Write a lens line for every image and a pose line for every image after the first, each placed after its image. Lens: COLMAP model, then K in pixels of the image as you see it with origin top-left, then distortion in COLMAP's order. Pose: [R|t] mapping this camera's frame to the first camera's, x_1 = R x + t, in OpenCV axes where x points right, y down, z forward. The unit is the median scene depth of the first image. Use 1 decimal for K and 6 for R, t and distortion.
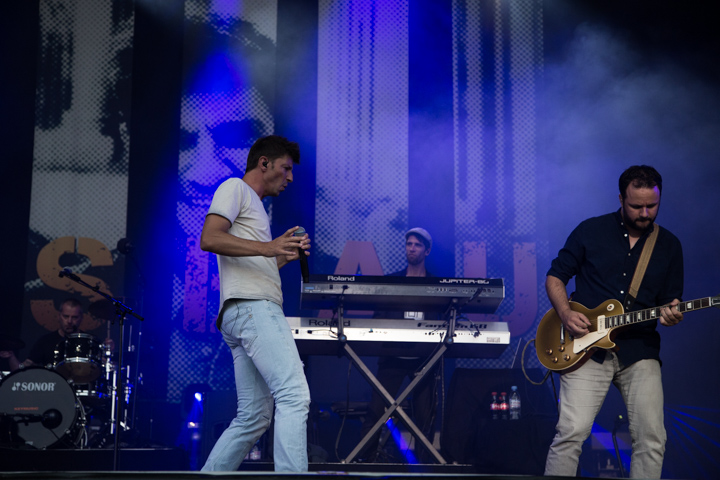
lens RADIAL K [[1364.4, 0, 357.9], [0, 1364.4, 245.0], [0, 0, 1]] dist [0.273526, 0.000000]
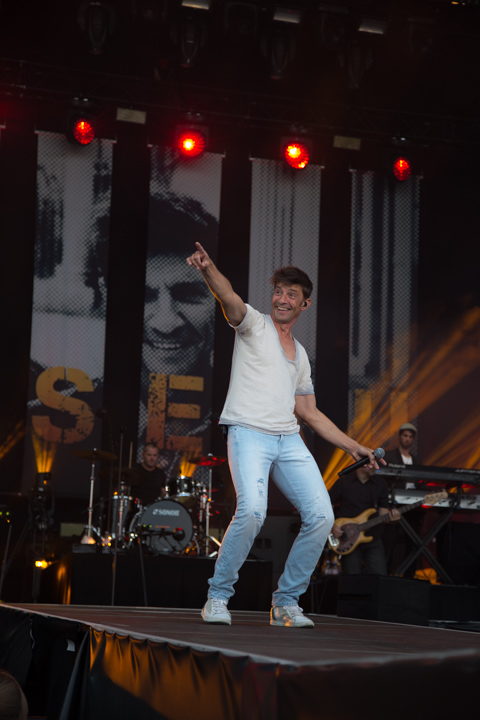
lens RADIAL K [[1570.4, 0, 239.0], [0, 1570.4, 361.4], [0, 0, 1]] dist [0.423106, 0.000000]
pose [[0.977854, 0.068211, 0.197860, -0.330323], [-0.083066, 0.994237, 0.067766, -0.121085], [-0.192097, -0.082701, 0.977885, -0.451242]]
